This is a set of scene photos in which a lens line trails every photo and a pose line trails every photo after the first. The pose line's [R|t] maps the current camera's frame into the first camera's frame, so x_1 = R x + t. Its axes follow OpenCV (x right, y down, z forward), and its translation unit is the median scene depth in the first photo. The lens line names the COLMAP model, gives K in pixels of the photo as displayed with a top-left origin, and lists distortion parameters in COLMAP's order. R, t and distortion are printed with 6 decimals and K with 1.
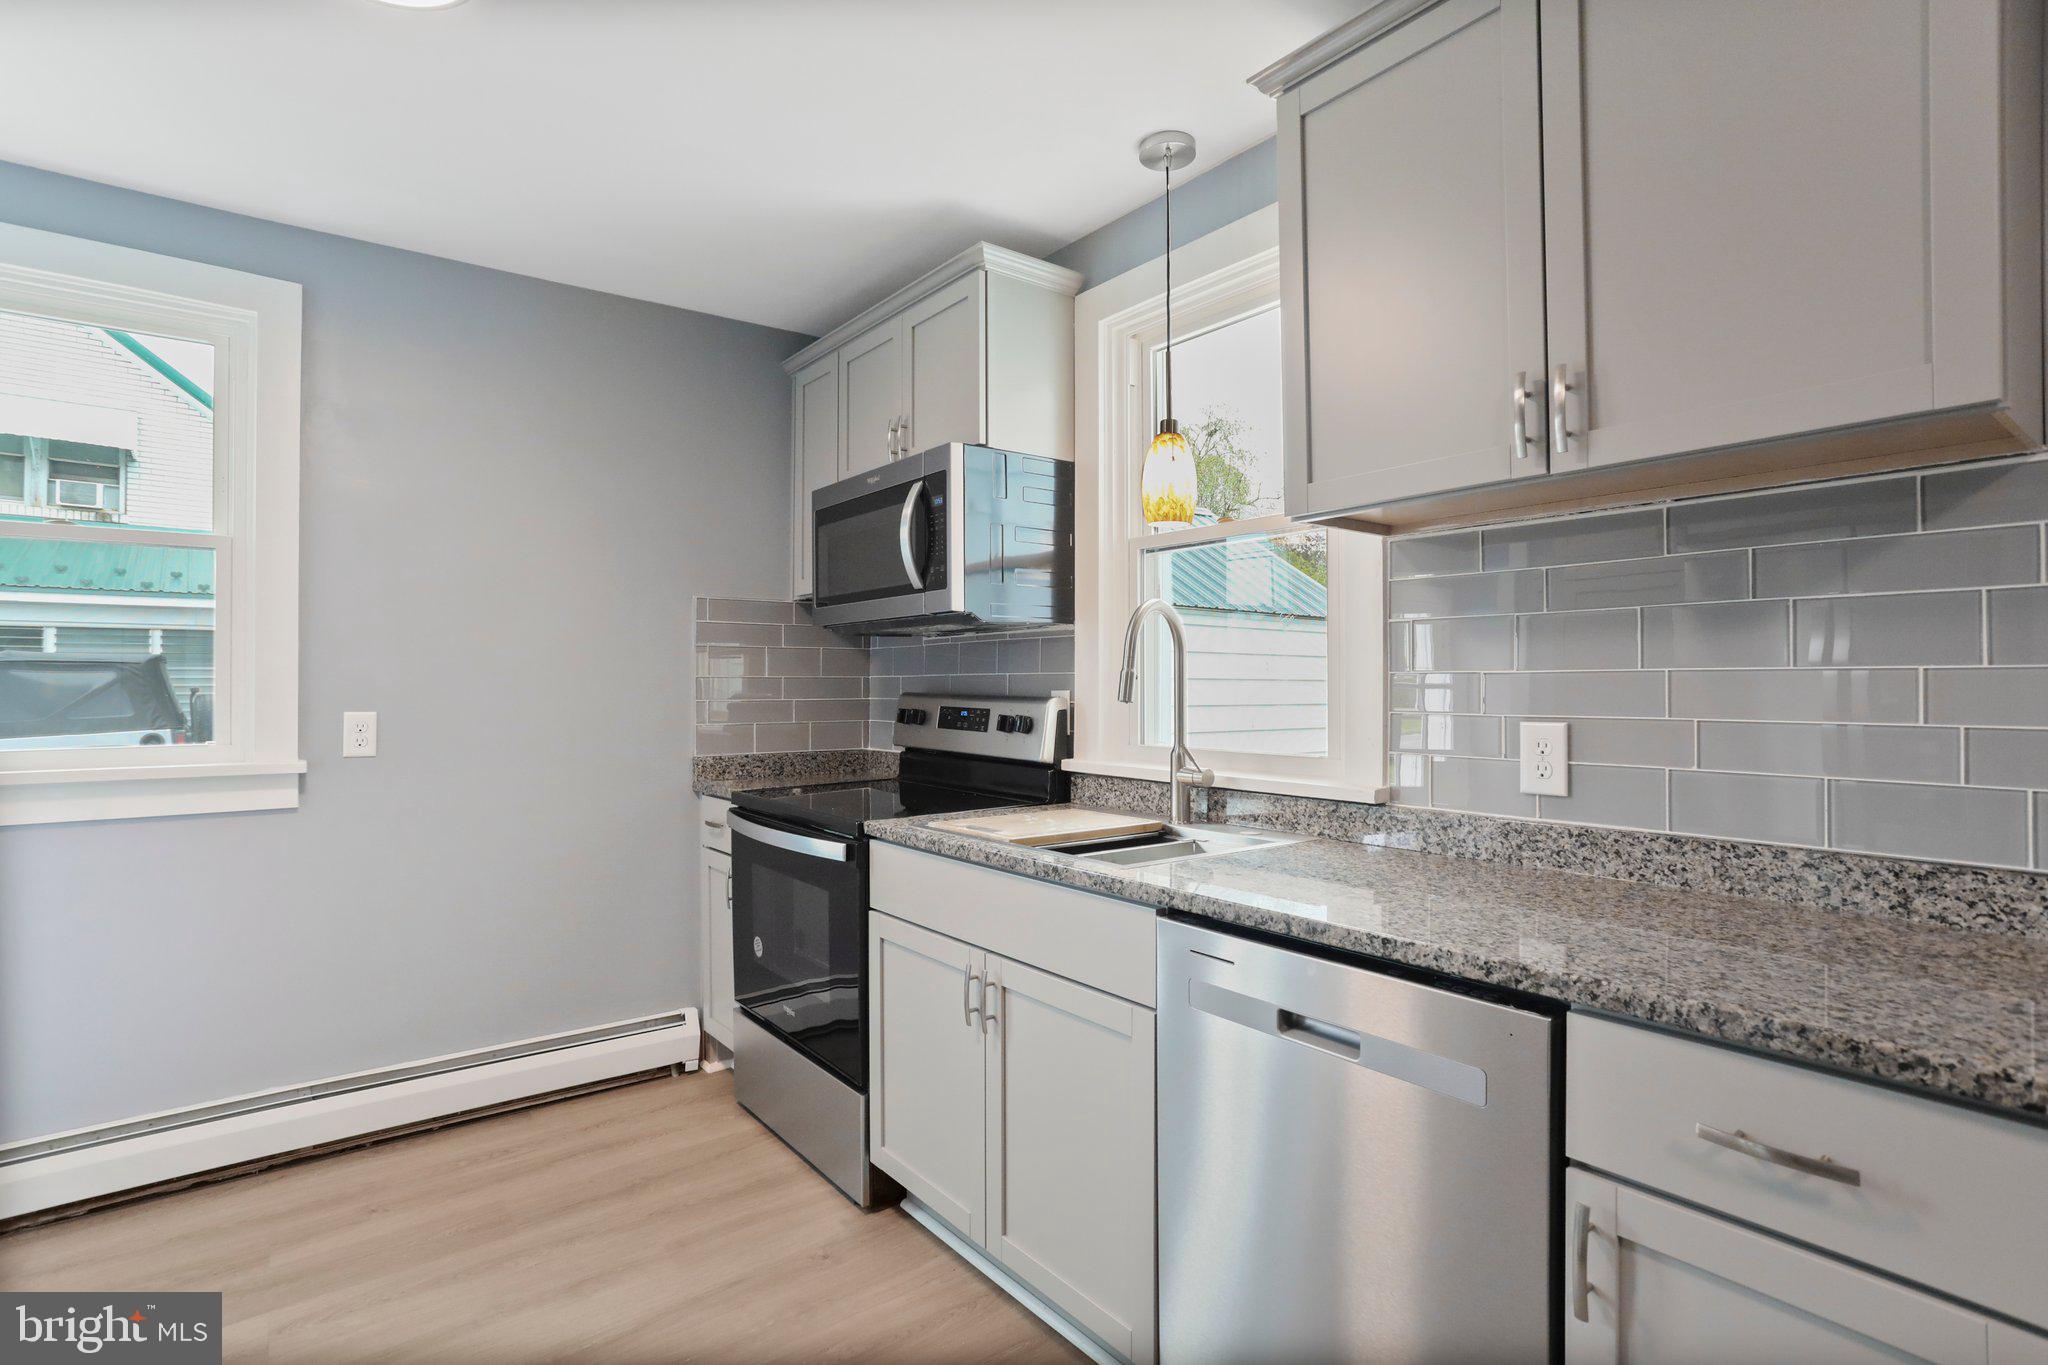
lens RADIAL K [[987.4, 0, 1013.2], [0, 987.4, 673.7], [0, 0, 1]] dist [-0.069922, 0.040004]
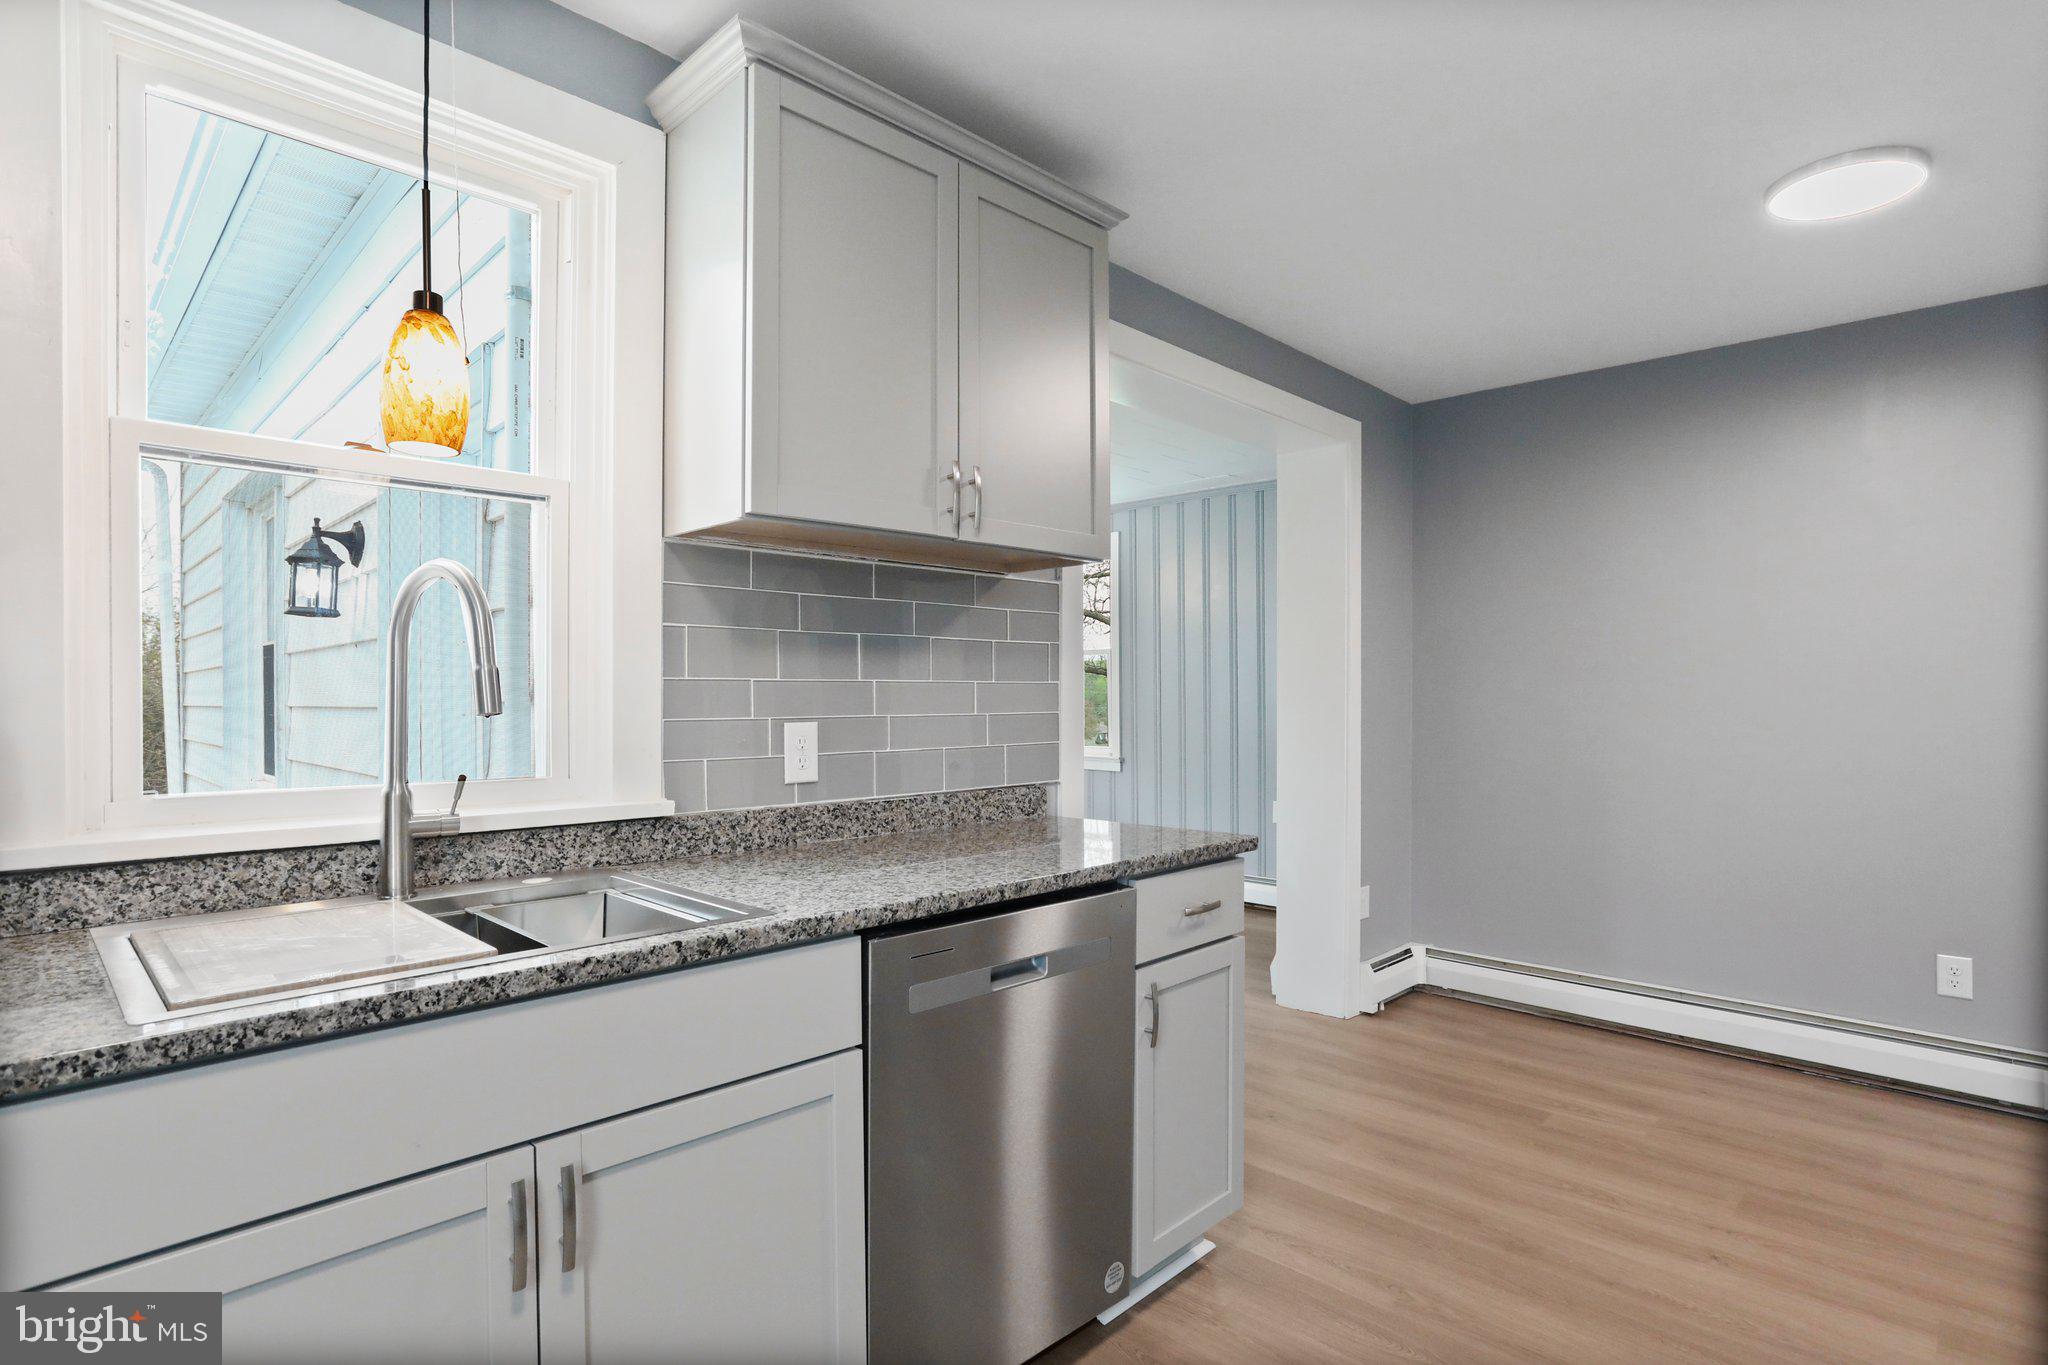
lens RADIAL K [[1041.1, 0, 1016.0], [0, 1041.1, 716.4], [0, 0, 1]] dist [-0.019584, 0.000586]
pose [[-0.133382, -0.021511, 0.990831, -0.566445], [-0.012809, 0.999718, 0.019979, 0.009547], [-0.990982, -0.010026, -0.133620, 0.669925]]
